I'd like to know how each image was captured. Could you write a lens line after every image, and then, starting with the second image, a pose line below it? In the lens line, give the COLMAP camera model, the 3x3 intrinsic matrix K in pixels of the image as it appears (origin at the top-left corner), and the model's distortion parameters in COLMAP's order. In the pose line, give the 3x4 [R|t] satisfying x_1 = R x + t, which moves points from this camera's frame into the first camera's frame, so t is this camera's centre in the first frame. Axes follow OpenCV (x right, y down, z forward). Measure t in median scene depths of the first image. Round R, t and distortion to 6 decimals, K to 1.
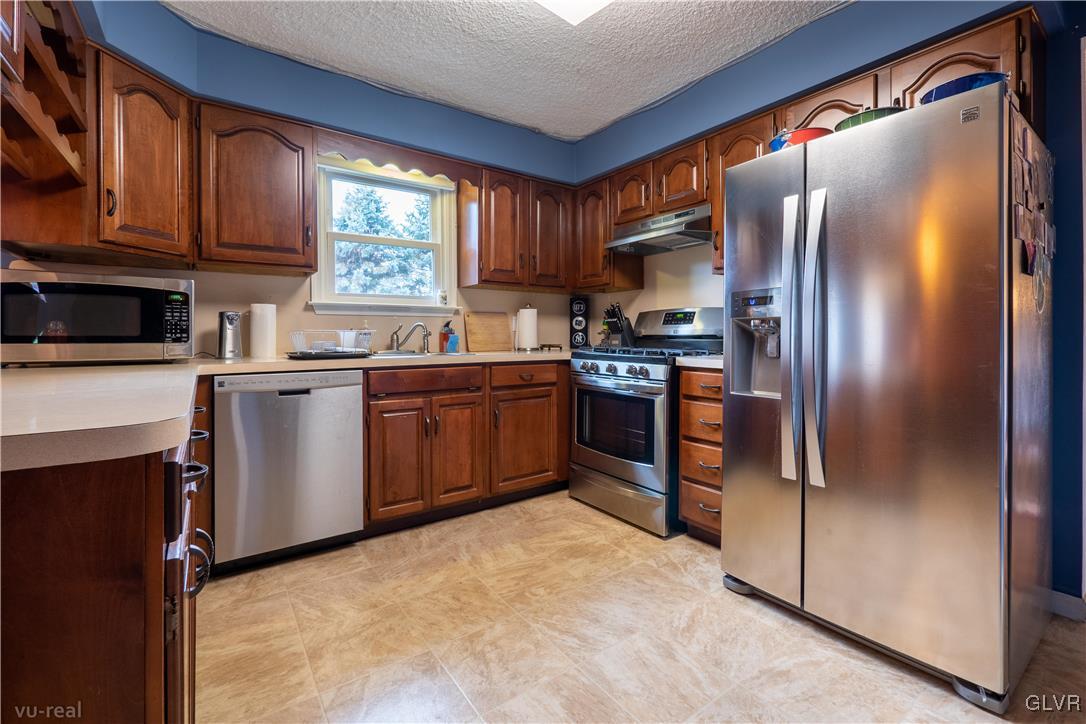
lens RADIAL K [[474.7, 0, 547.6], [0, 474.7, 325.8], [0, 0, 1]] dist [-0.000747, 0.000023]
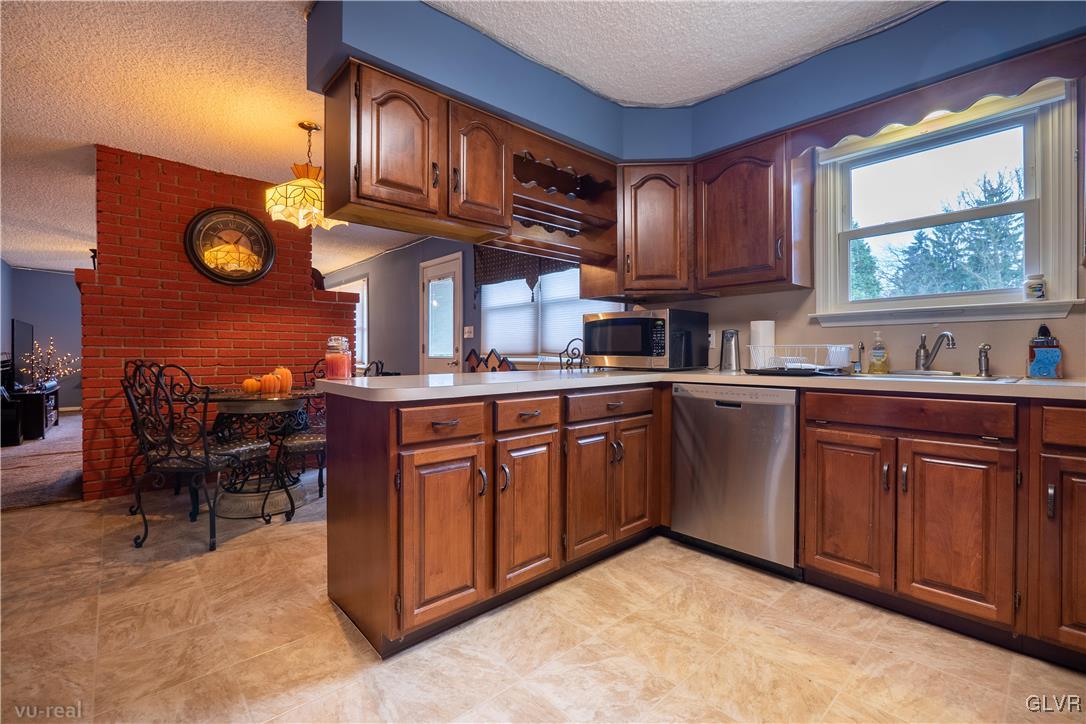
lens RADIAL K [[473.1, 0, 529.4], [0, 473.1, 347.9], [0, 0, 1]] dist [-0.002108, -0.000622]
pose [[0.095542, -0.008041, -0.995393, 0.444717], [0.023218, 0.999713, -0.005847, 0.009096], [0.995155, -0.022553, 0.095701, 0.426353]]
